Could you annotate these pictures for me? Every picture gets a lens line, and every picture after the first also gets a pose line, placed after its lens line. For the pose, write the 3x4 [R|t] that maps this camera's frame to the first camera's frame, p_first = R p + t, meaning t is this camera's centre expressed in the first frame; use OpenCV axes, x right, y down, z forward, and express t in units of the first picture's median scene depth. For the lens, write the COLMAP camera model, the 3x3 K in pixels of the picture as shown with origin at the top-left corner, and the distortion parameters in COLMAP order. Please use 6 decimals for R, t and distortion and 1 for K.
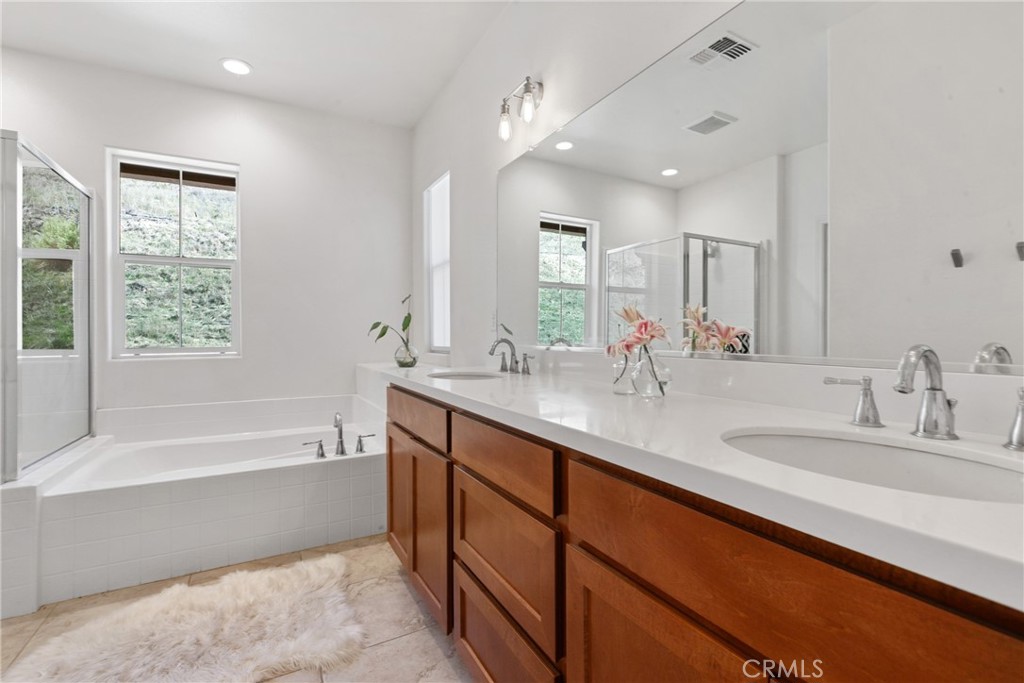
lens RADIAL K [[464.3, 0, 509.6], [0, 464.3, 350.7], [0, 0, 1]] dist [-0.000621, -0.000977]
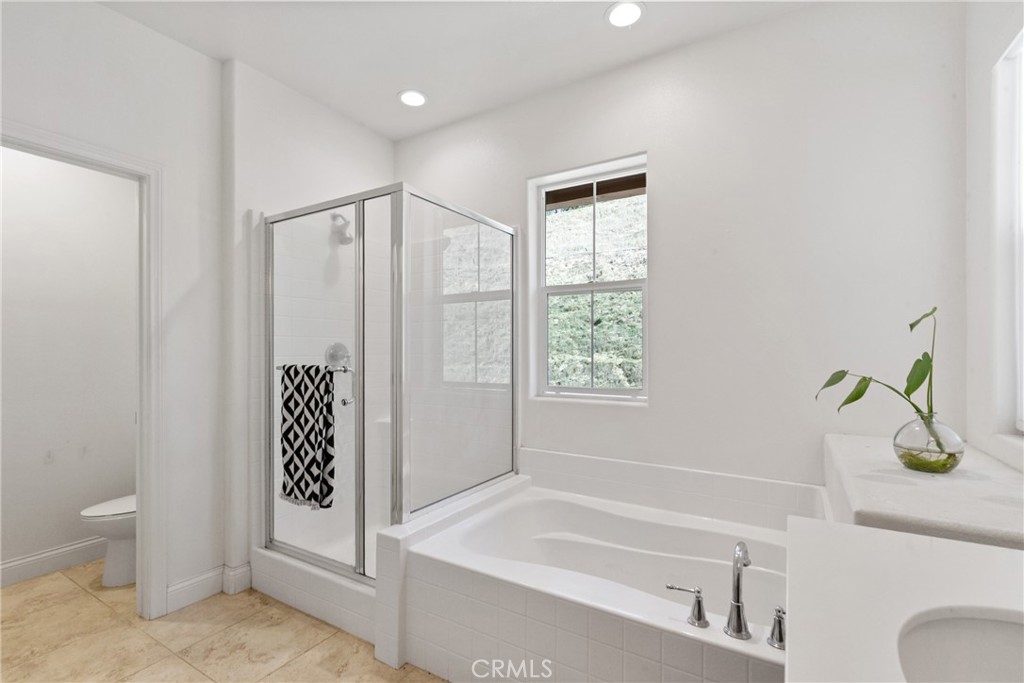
lens RADIAL K [[464.3, 0, 509.6], [0, 464.3, 350.7], [0, 0, 1]] dist [-0.000621, -0.000977]
pose [[0.510962, 0.005663, -0.859585, -0.049859], [-0.032326, 0.999398, -0.012632, -0.064660], [0.858995, 0.034241, 0.510837, 0.462183]]
